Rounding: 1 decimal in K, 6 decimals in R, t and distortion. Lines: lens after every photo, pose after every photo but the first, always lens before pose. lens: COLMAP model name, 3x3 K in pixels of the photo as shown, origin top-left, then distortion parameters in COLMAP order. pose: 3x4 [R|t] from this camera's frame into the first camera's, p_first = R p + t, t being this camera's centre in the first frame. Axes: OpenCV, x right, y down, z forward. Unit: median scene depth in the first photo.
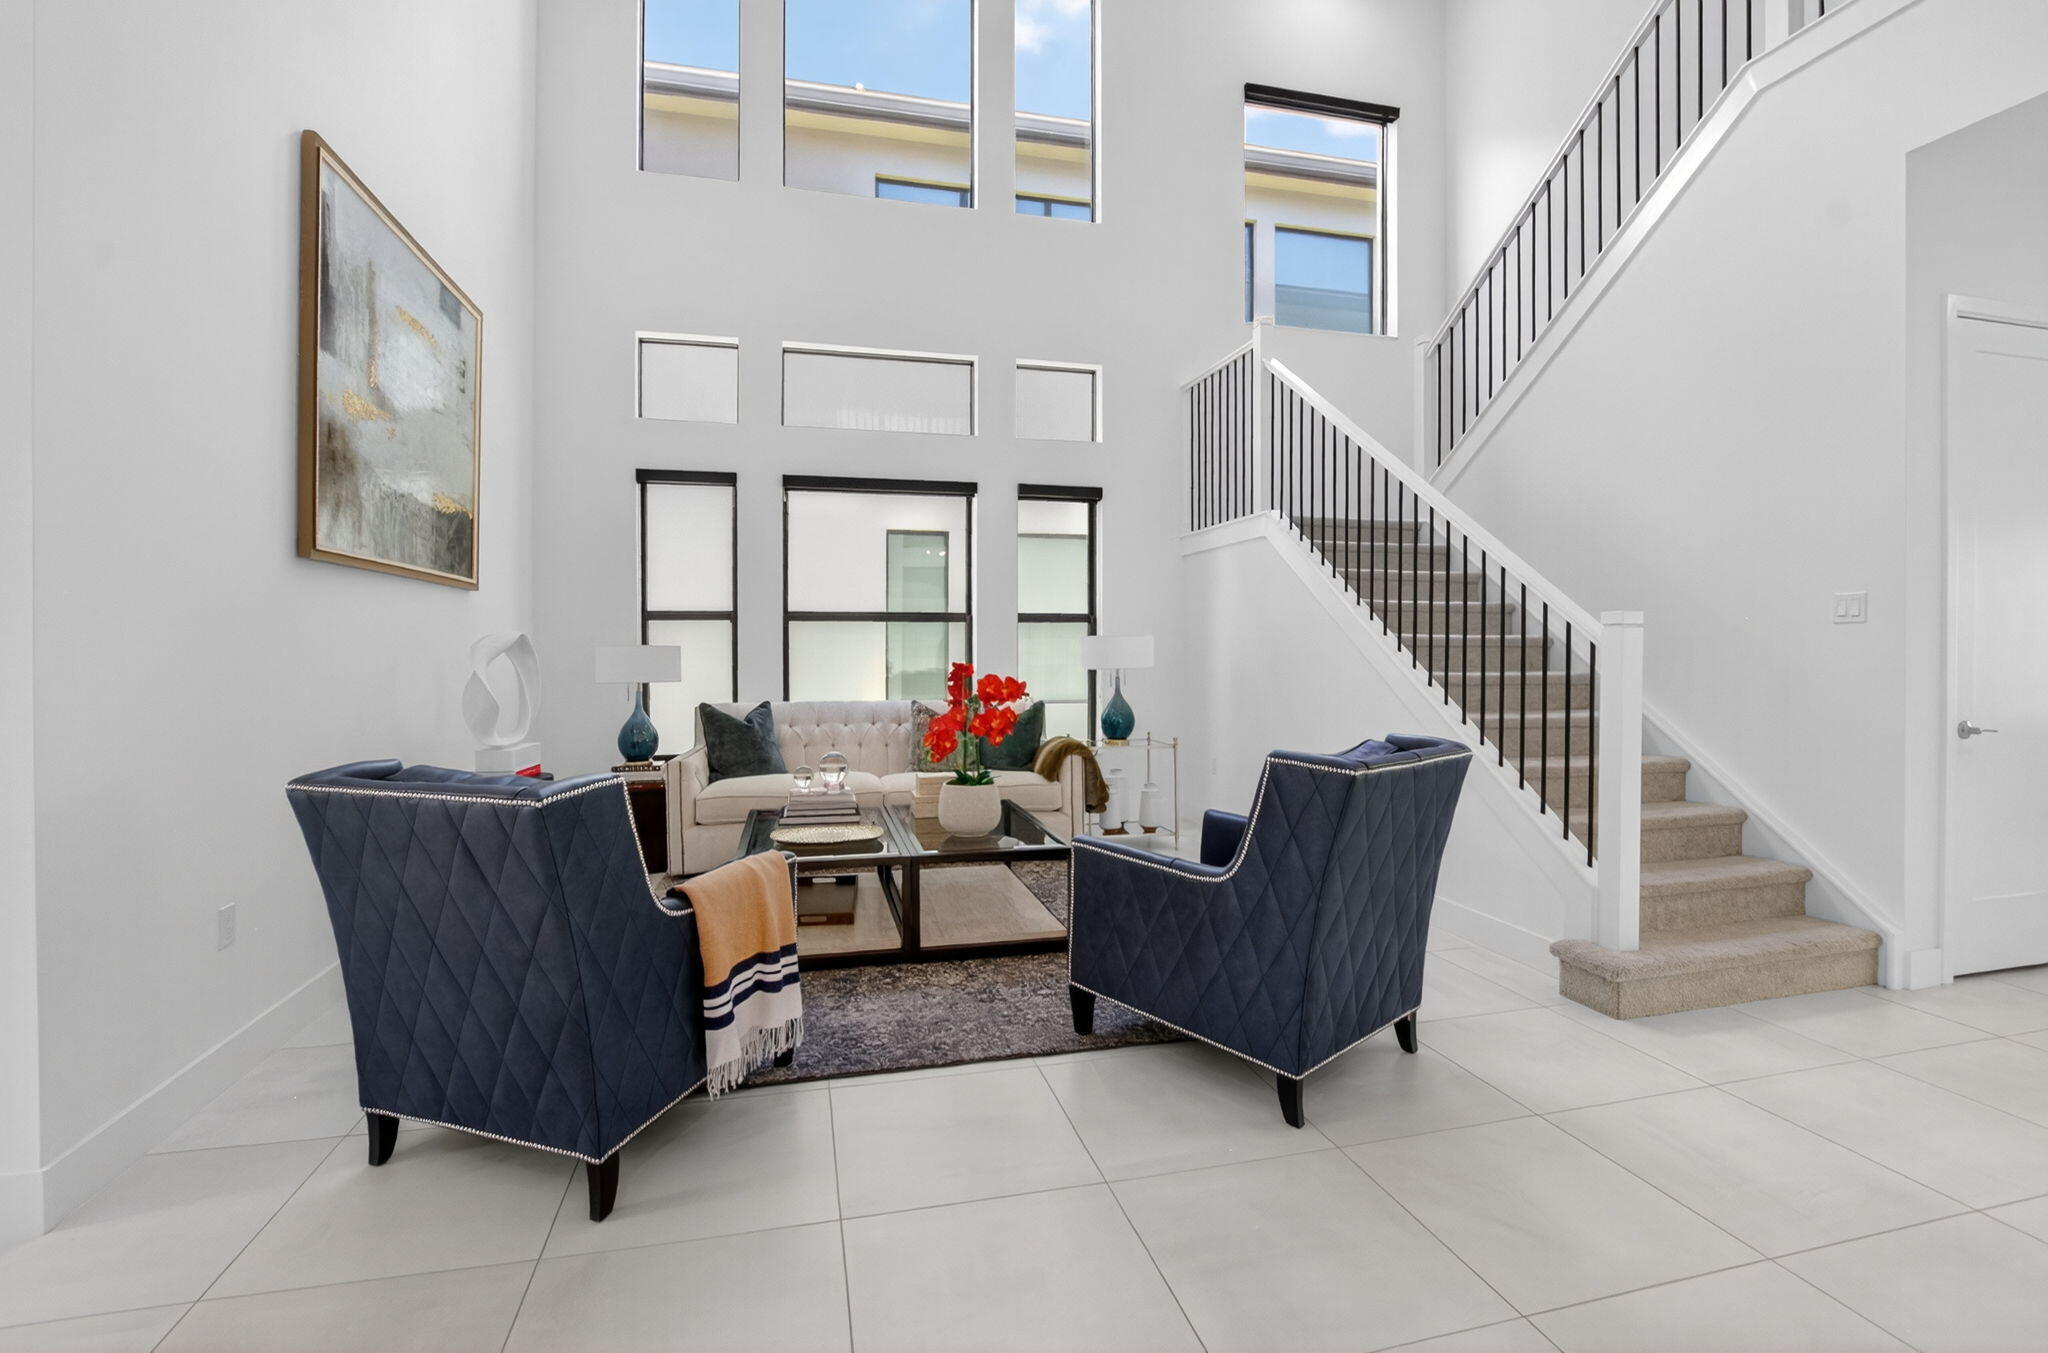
lens RADIAL K [[907.2, 0, 1026.8], [0, 907.2, 662.8], [0, 0, 1]] dist [-0.032870, 0.000894]
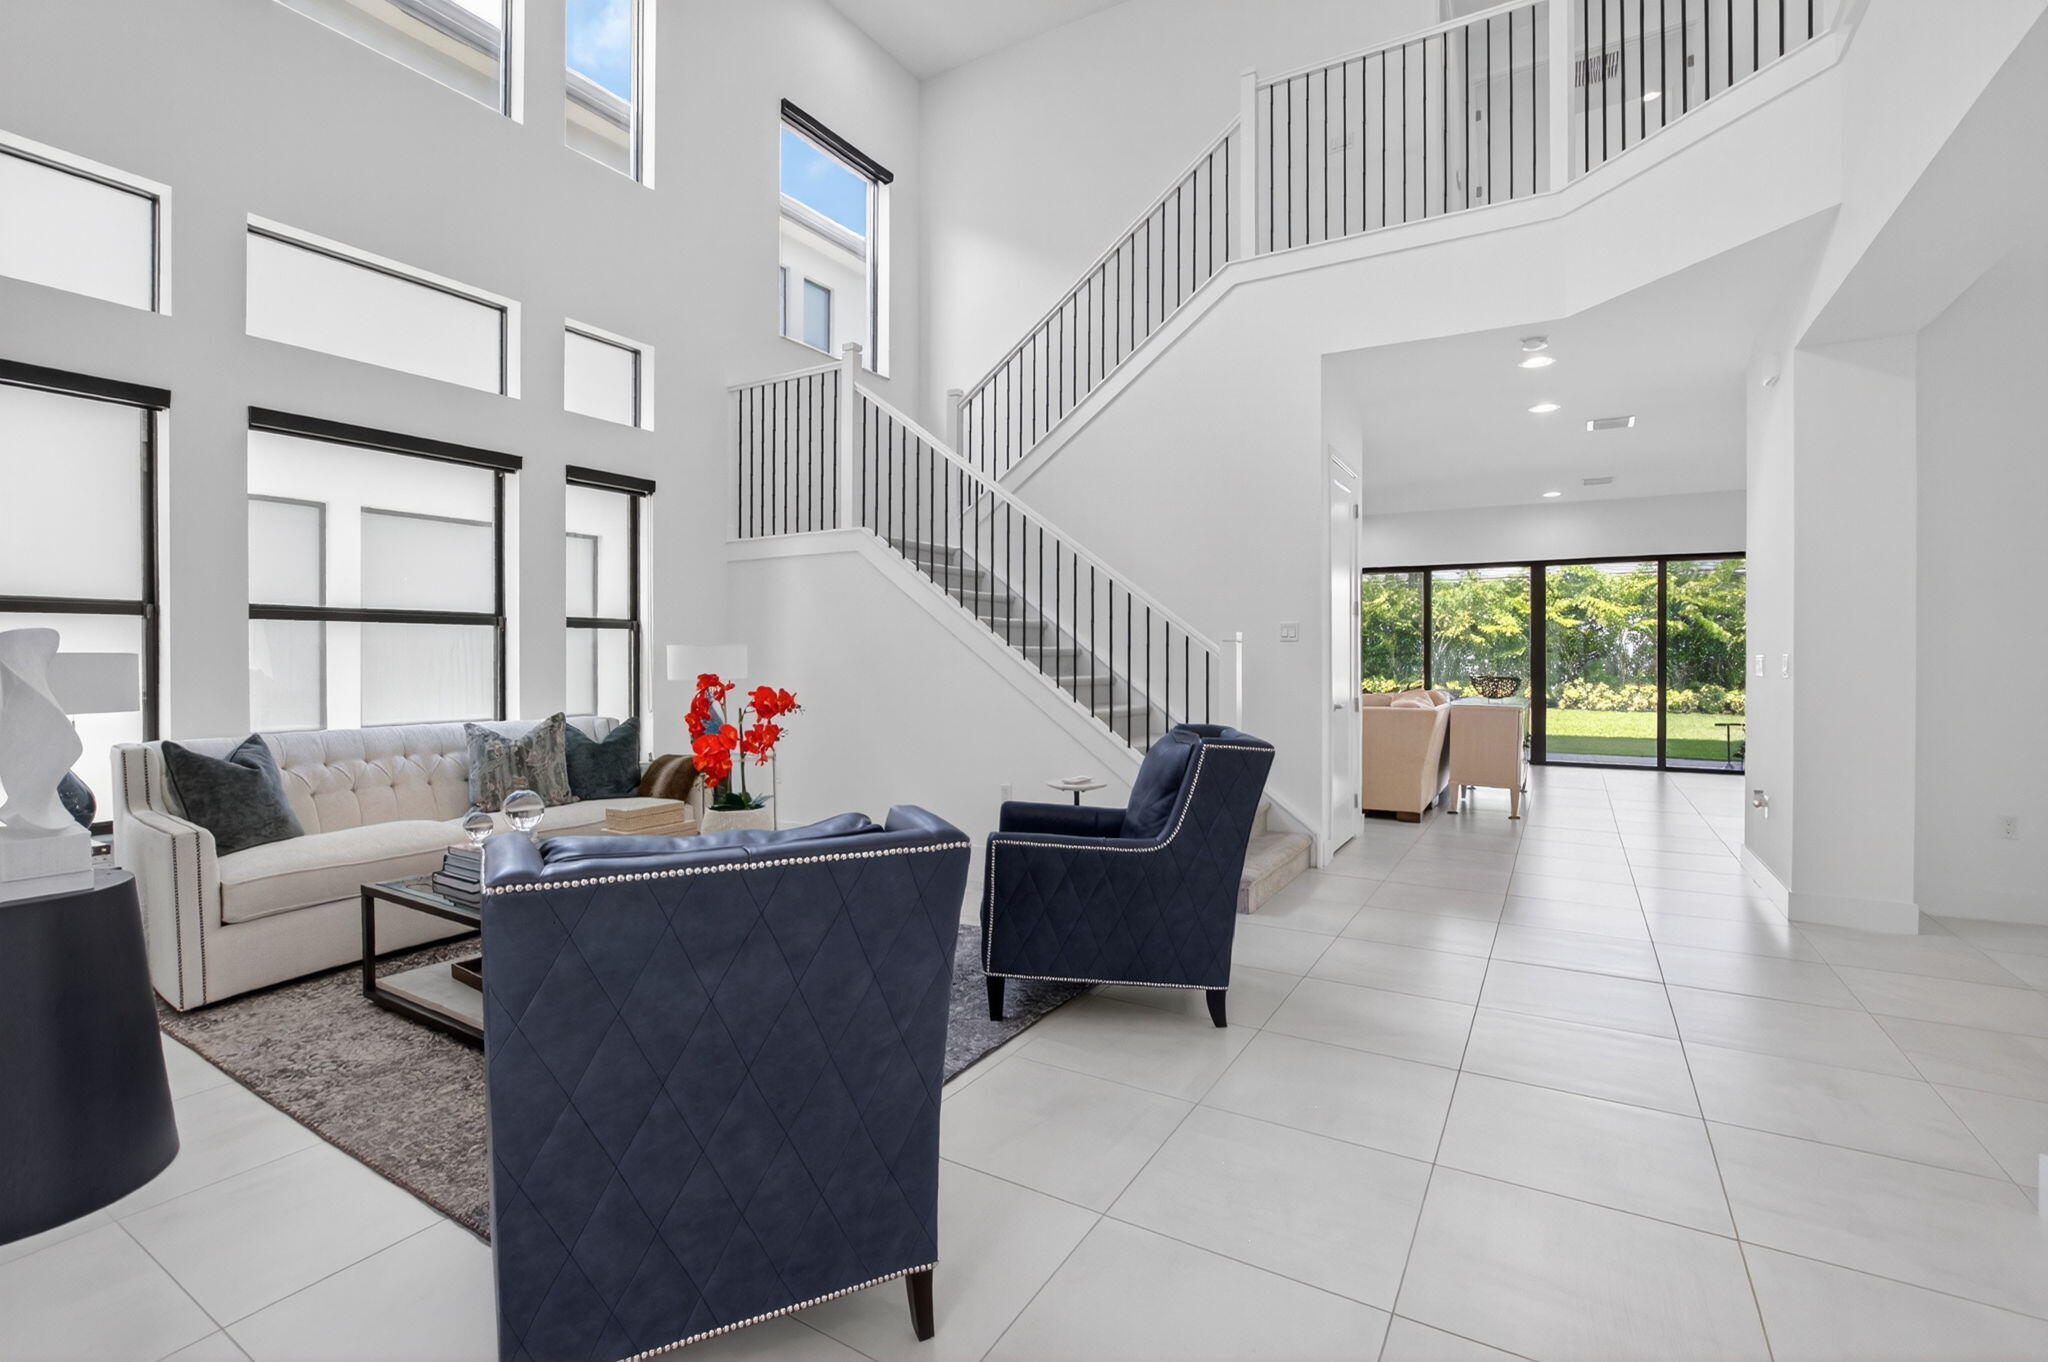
lens RADIAL K [[914.7, 0, 1012.9], [0, 914.7, 662.2], [0, 0, 1]] dist [-0.020608, -0.000639]
pose [[0.717791, -0.005131, 0.696240, -0.349789], [0.008199, 0.999966, -0.001083, -0.007620], [-0.696211, 0.006486, 0.717808, 0.101329]]
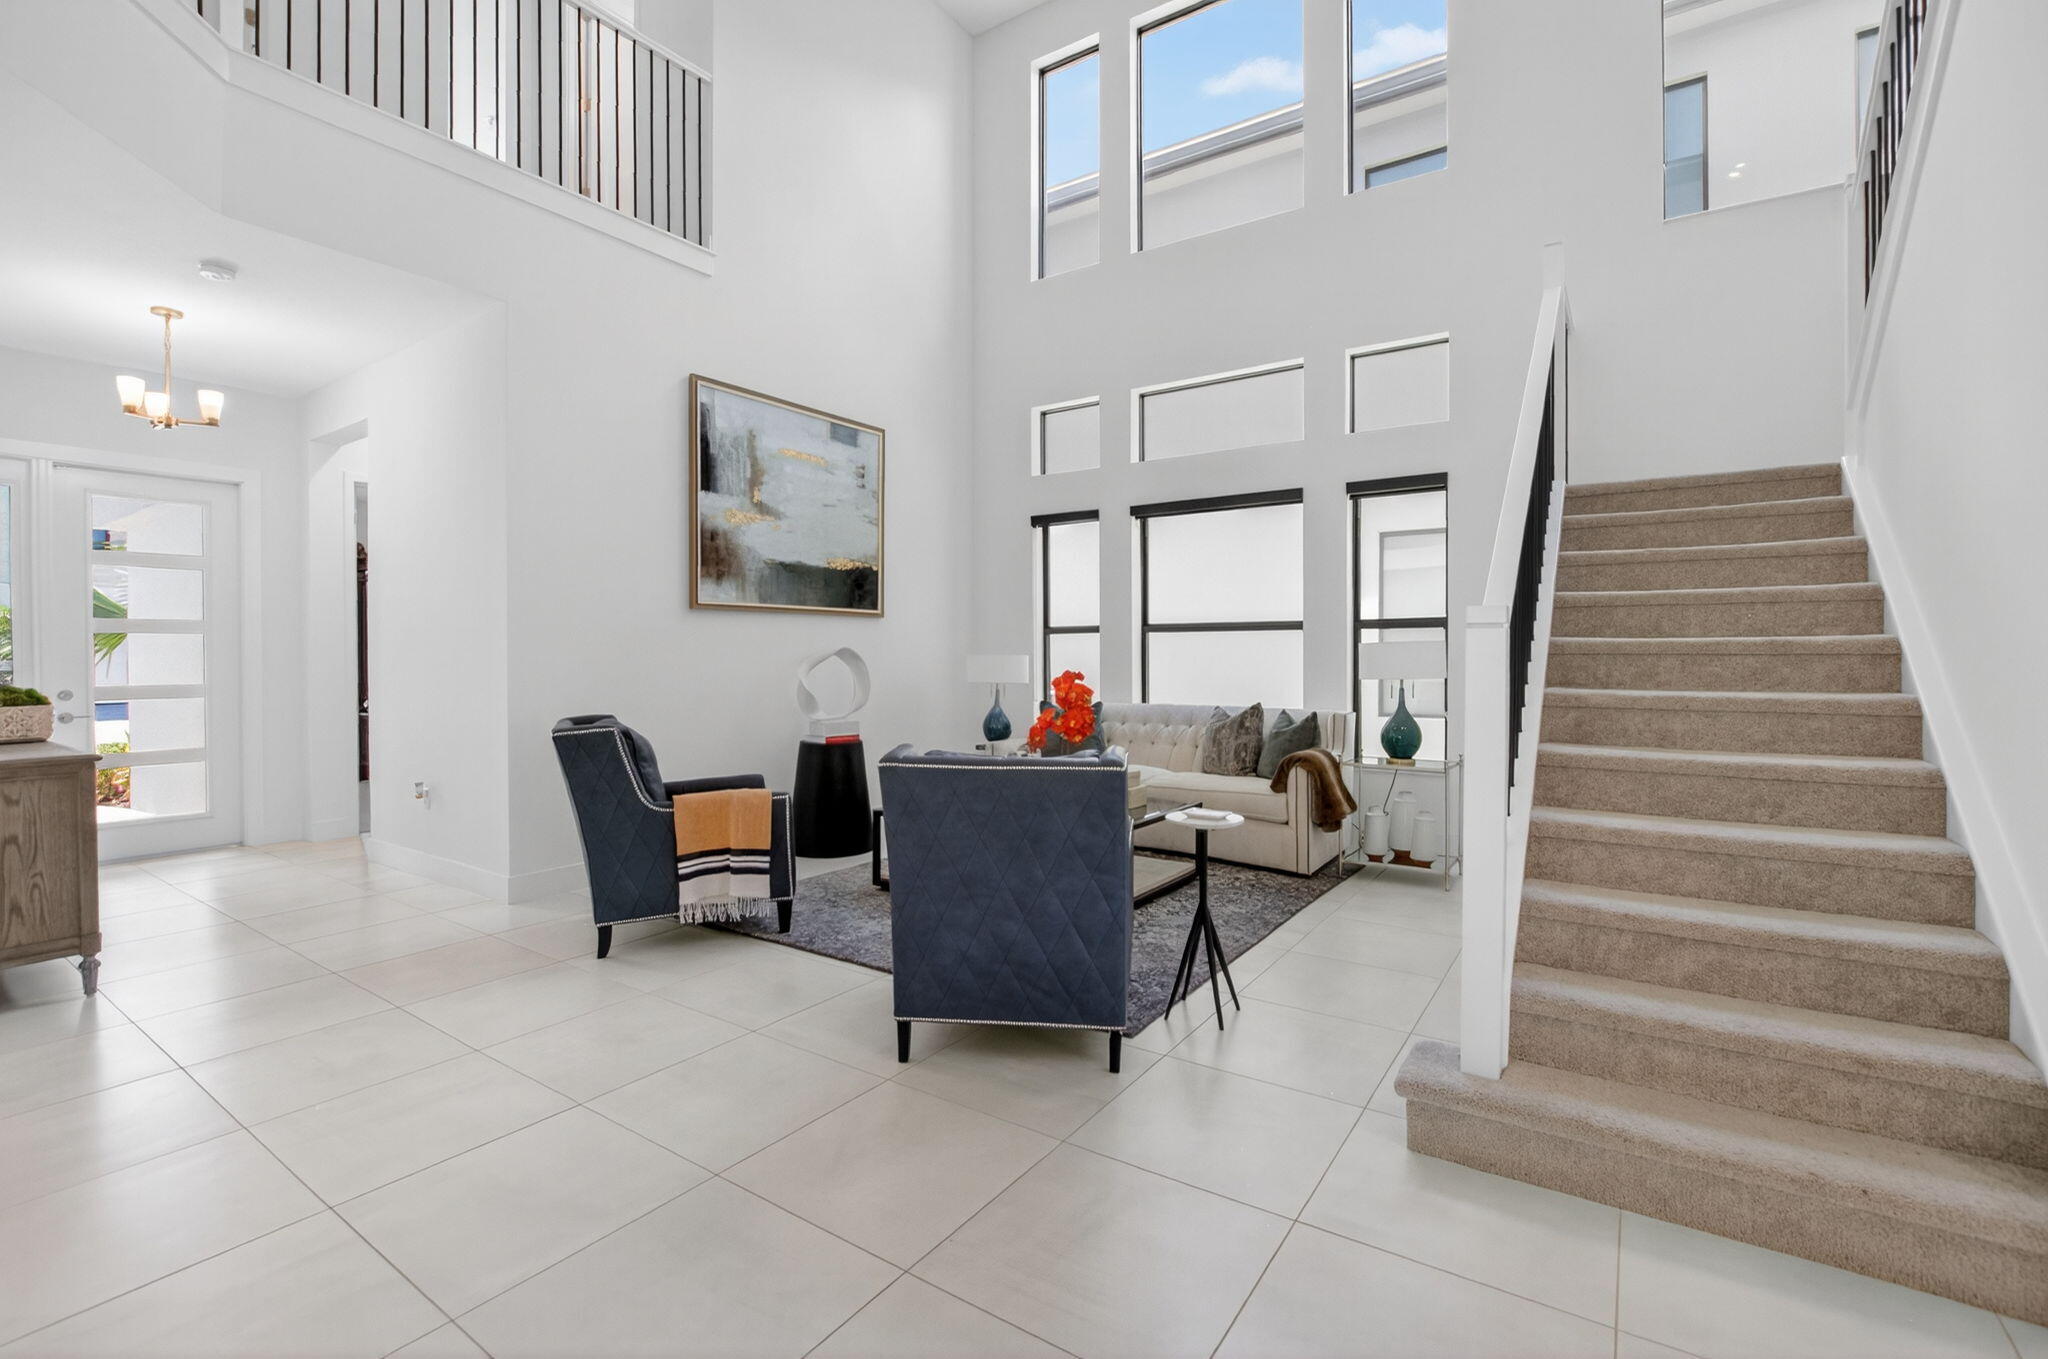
lens RADIAL K [[914.7, 0, 1030.3], [0, 914.7, 669.8], [0, 0, 1]] dist [-0.020608, -0.000639]
pose [[0.672528, 0.009780, -0.740007, 0.535638], [-0.009965, 0.999942, 0.004159, -0.002980], [0.740004, 0.004577, 0.672587, 0.128762]]
